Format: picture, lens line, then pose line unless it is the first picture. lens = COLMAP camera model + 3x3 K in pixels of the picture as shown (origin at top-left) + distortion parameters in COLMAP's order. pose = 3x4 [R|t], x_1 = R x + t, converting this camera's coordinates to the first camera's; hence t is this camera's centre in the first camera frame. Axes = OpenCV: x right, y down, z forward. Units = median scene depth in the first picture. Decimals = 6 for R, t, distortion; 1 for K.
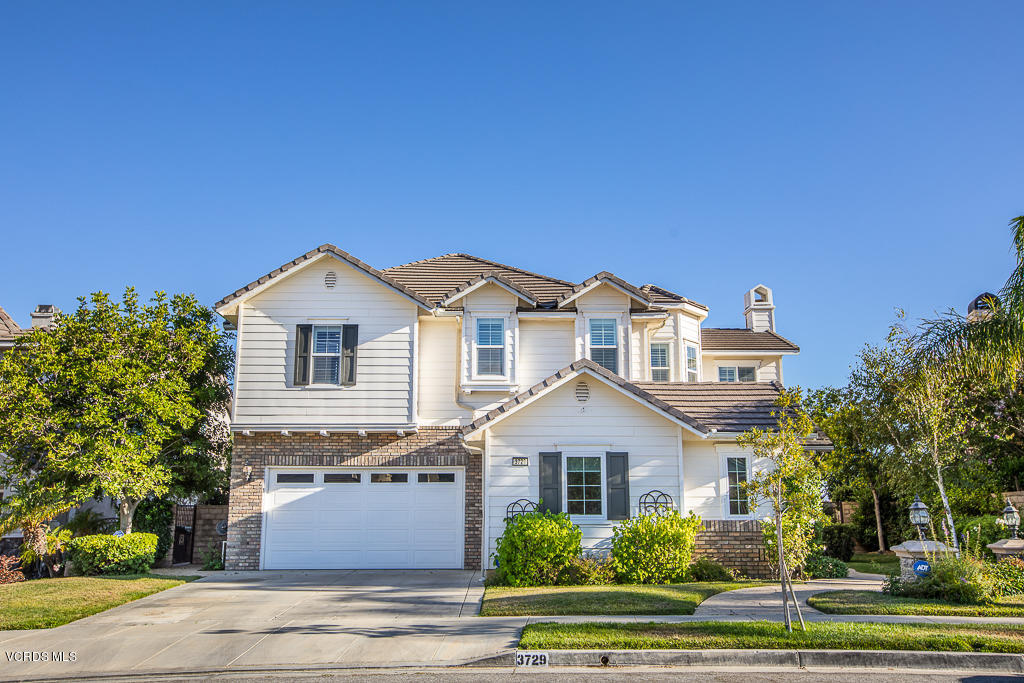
lens RADIAL K [[857.8, 0, 510.5], [0, 857.8, 348.1], [0, 0, 1]] dist [0.031030, -0.015389]
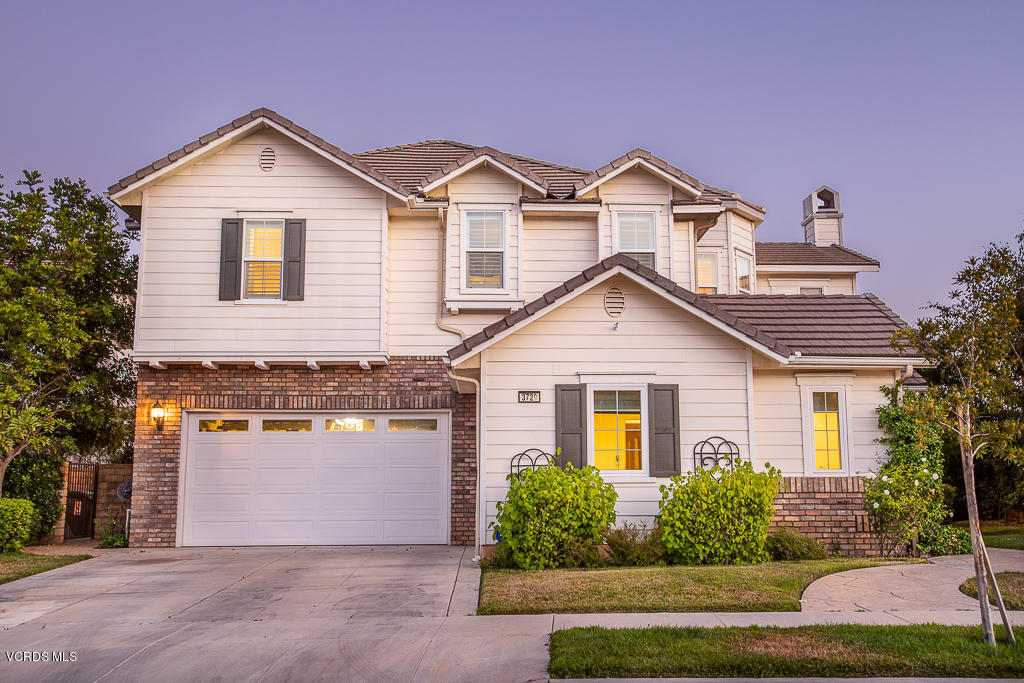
lens RADIAL K [[966.7, 0, 520.3], [0, 966.7, 349.0], [0, 0, 1]] dist [0.033562, 0.000000]
pose [[0.999729, 0.000474, 0.023267, -0.012754], [-0.001691, 0.998630, 0.052295, 0.041363], [-0.023211, -0.052320, 0.998361, 0.160051]]
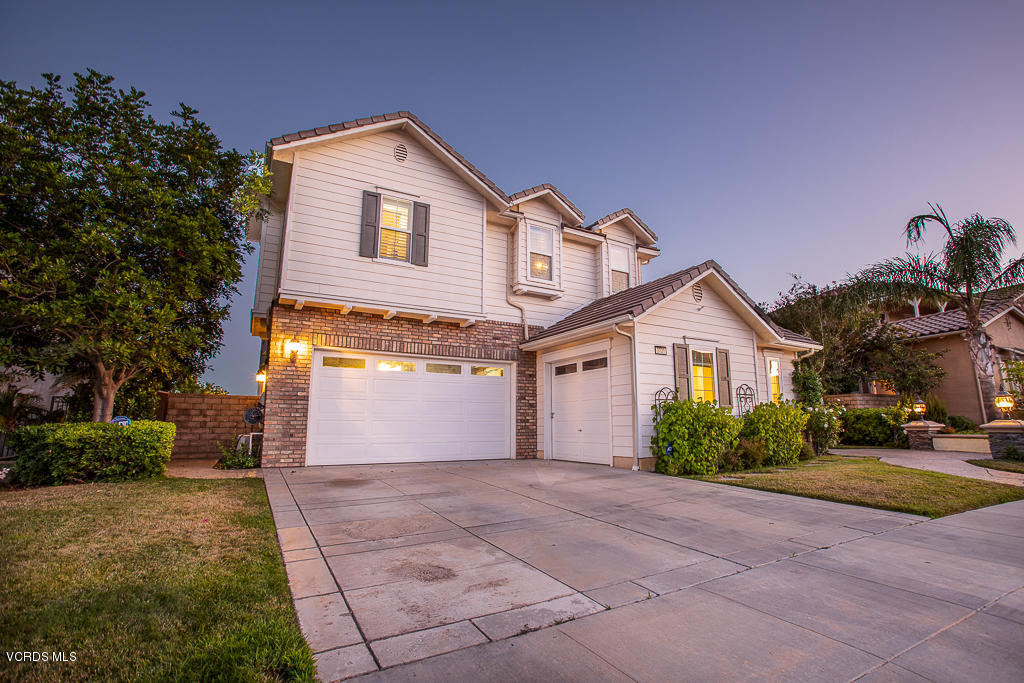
lens RADIAL K [[470.2, 0, 519.2], [0, 470.2, 344.0], [0, 0, 1]] dist [-0.052799, 0.013729]
pose [[0.870000, 0.081153, 0.486326, -0.335044], [-0.095030, 0.995467, 0.003889, 0.115637], [-0.483806, -0.049599, 0.873769, 0.504388]]
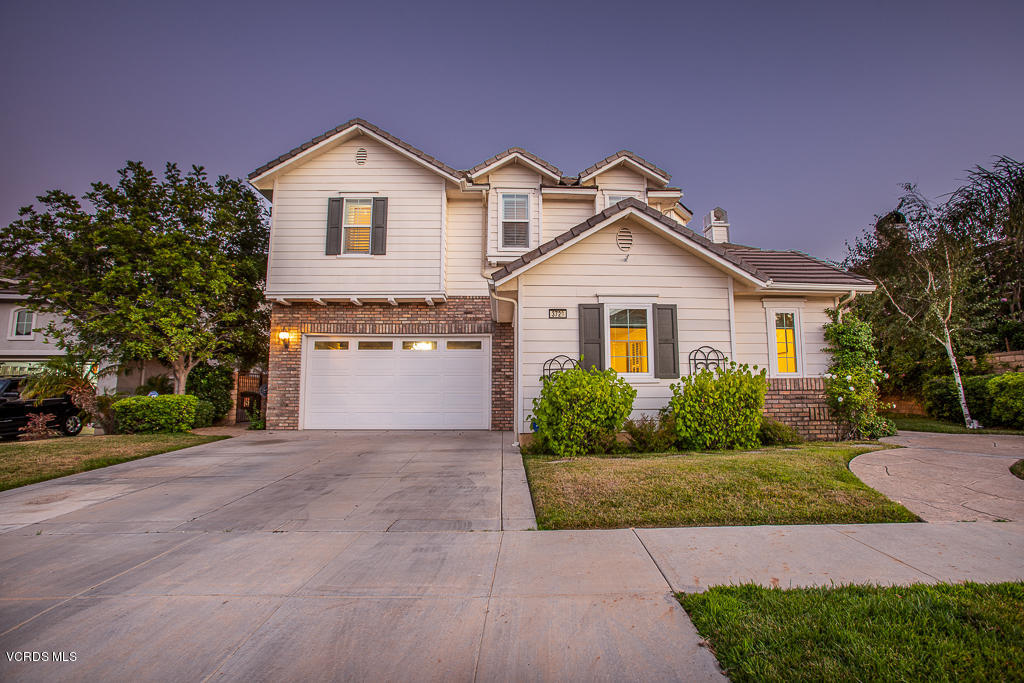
lens RADIAL K [[470.2, 0, 519.1], [0, 470.2, 343.7], [0, 0, 1]] dist [-0.052799, 0.013729]
pose [[0.999693, 0.000413, 0.024754, -0.034079], [-0.002524, 0.996351, 0.085318, 0.101587], [-0.024629, -0.085354, 0.996046, 0.429412]]
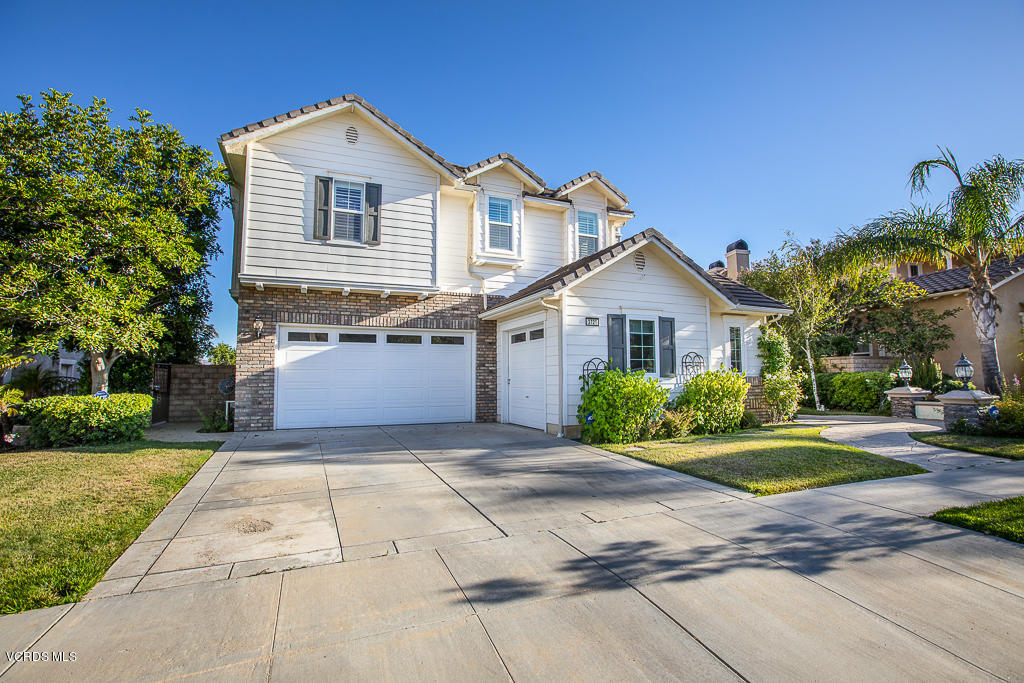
lens RADIAL K [[470.2, 0, 510.0], [0, 470.2, 345.8], [0, 0, 1]] dist [-0.052799, 0.013729]
pose [[0.922830, 0.022442, 0.384553, -0.246405], [-0.070088, 0.991420, 0.110335, 0.088698], [-0.378777, -0.128773, 0.916485, 0.435900]]
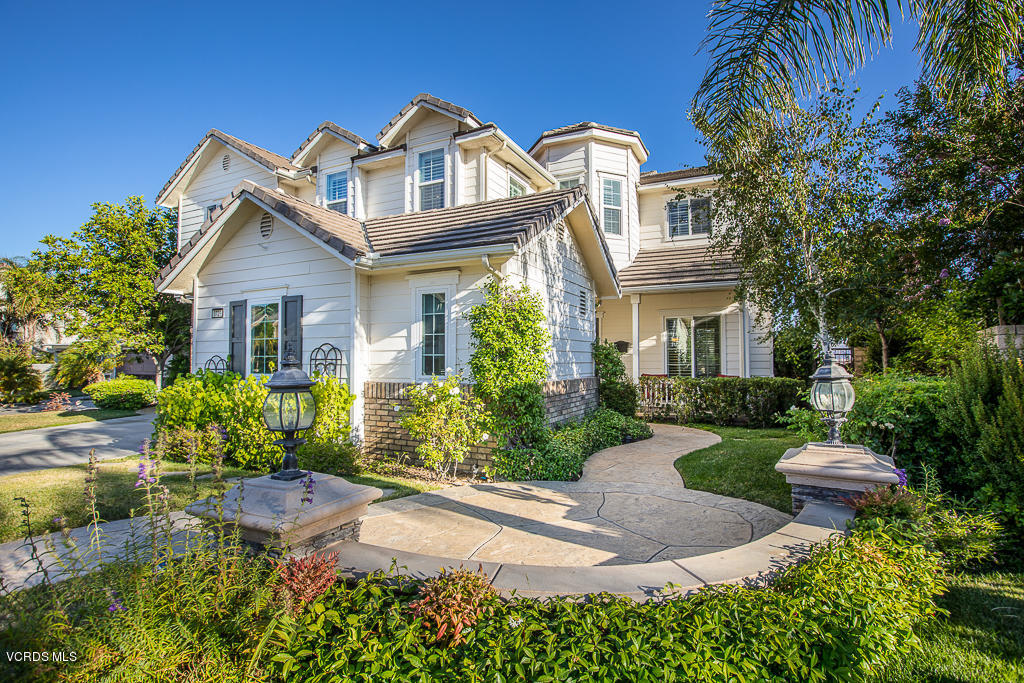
lens RADIAL K [[502.8, 0, 511.6], [0, 502.8, 336.1], [0, 0, 1]] dist [-0.024276, 0.001043]
pose [[0.886775, -0.022721, -0.461643, 0.429734], [0.093192, 0.987068, 0.130433, 0.097994], [0.452710, -0.158686, 0.877424, 0.574667]]
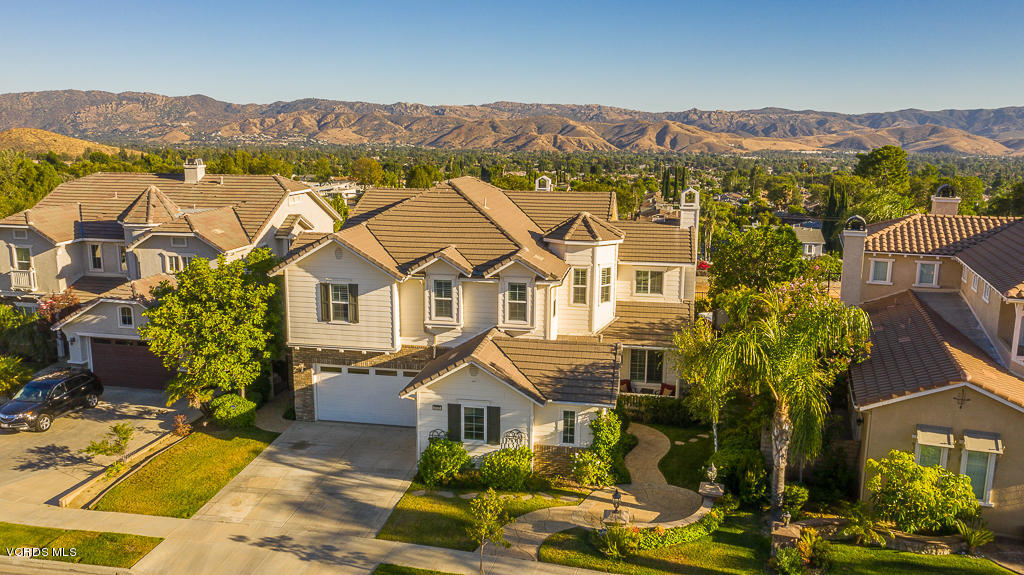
lens RADIAL K [[808.6, 0, 508.1], [0, 808.6, 286.7], [0, 0, 1]] dist [-0.012457, -0.007063]
pose [[0.981349, 0.041663, -0.187664, 0.364415], [0.033295, 0.924639, 0.379387, -0.571935], [0.189328, -0.378559, 0.906006, -0.265978]]
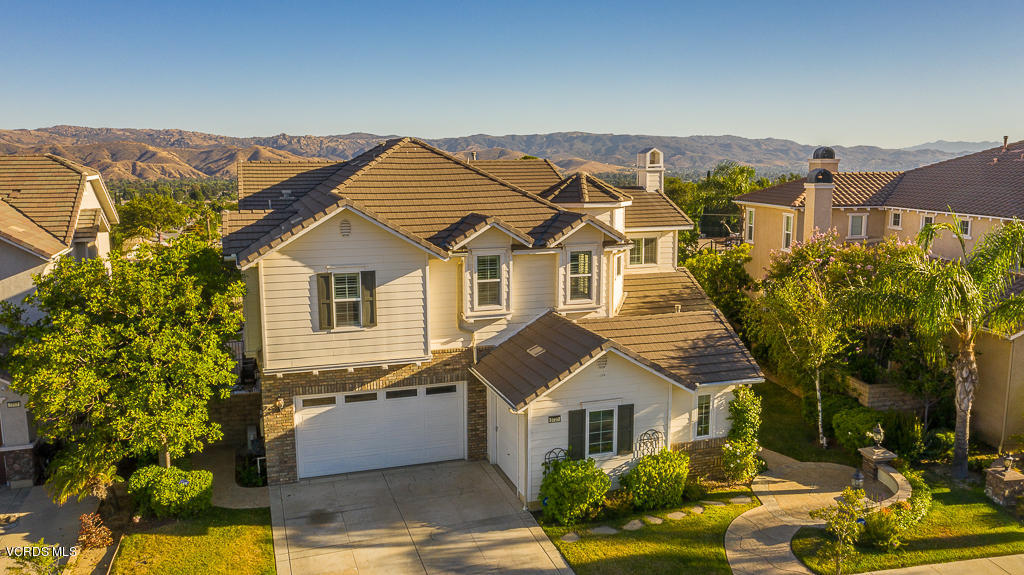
lens RADIAL K [[808.6, 0, 507.0], [0, 808.6, 291.3], [0, 0, 1]] dist [-0.012457, -0.007063]
pose [[0.953543, -0.053918, 0.296394, -0.326907], [-0.055482, 0.935594, 0.348691, -0.371929], [-0.296105, -0.348936, 0.889138, 0.039764]]
